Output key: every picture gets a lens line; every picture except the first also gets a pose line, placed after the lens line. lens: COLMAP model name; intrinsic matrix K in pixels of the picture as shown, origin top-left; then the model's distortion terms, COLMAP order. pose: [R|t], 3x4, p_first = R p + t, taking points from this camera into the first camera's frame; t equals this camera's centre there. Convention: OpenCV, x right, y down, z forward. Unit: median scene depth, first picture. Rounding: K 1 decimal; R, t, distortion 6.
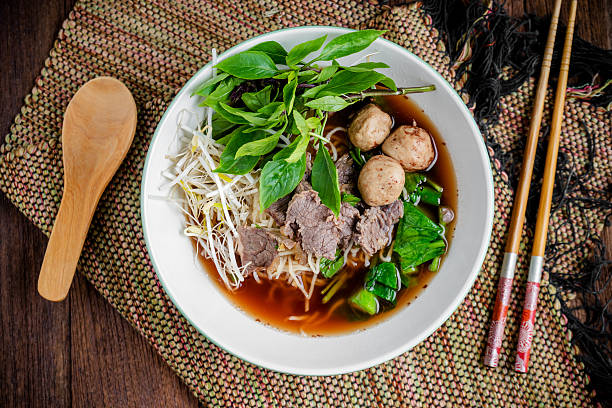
lens RADIAL K [[1141.7, 0, 306.0], [0, 1141.7, 204.0], [0, 0, 1]] dist [0.000814, 0.158660]
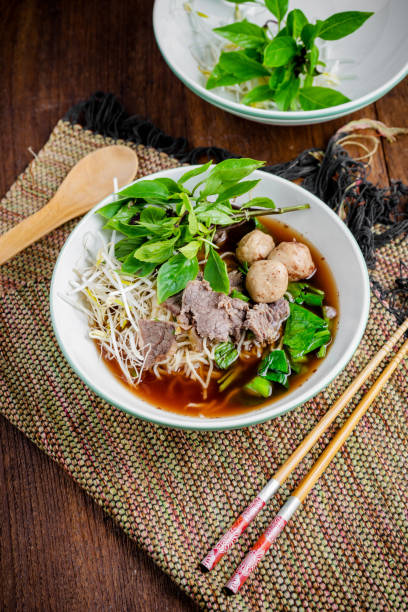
lens RADIAL K [[1287.0, 0, 204.0], [0, 1287.0, 306.0], [0, 0, 1]] dist [0.003583, 0.467552]
pose [[0.998484, -0.050505, -0.021903, 0.029039], [0.034579, 0.884996, -0.464313, 0.543374], [0.042834, 0.462851, 0.885400, -0.090953]]
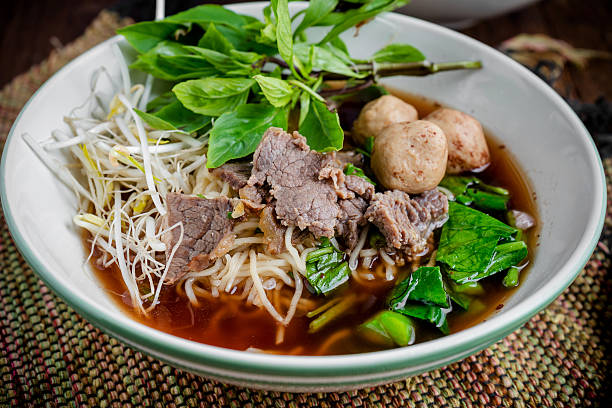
lens RADIAL K [[1038.1, 0, 294.9], [0, 1038.1, 203.0], [0, 0, 1]] dist [0.007625, 0.163448]
pose [[0.999670, 0.022770, -0.011860, 0.011258], [-0.024515, 0.709412, -0.704367, 0.367125], [-0.007625, 0.704426, 0.709737, 0.583559]]
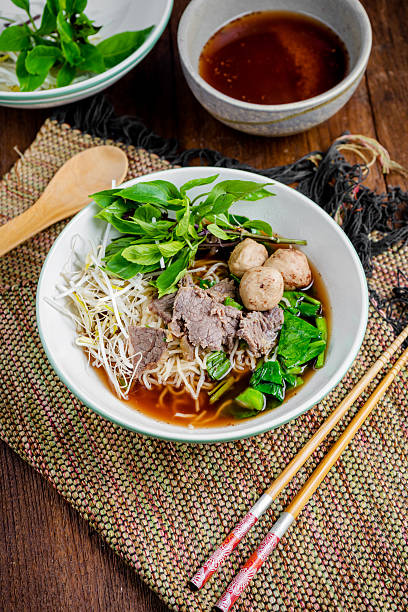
lens RADIAL K [[1287.0, 0, 204.0], [0, 1287.0, 306.0], [0, 0, 1]] dist [0.003583, 0.467552]
pose [[0.999312, -0.036906, -0.003743, 0.014834], [0.030887, 0.883697, -0.467039, 0.521372], [0.020544, 0.466602, 0.884229, -0.055045]]
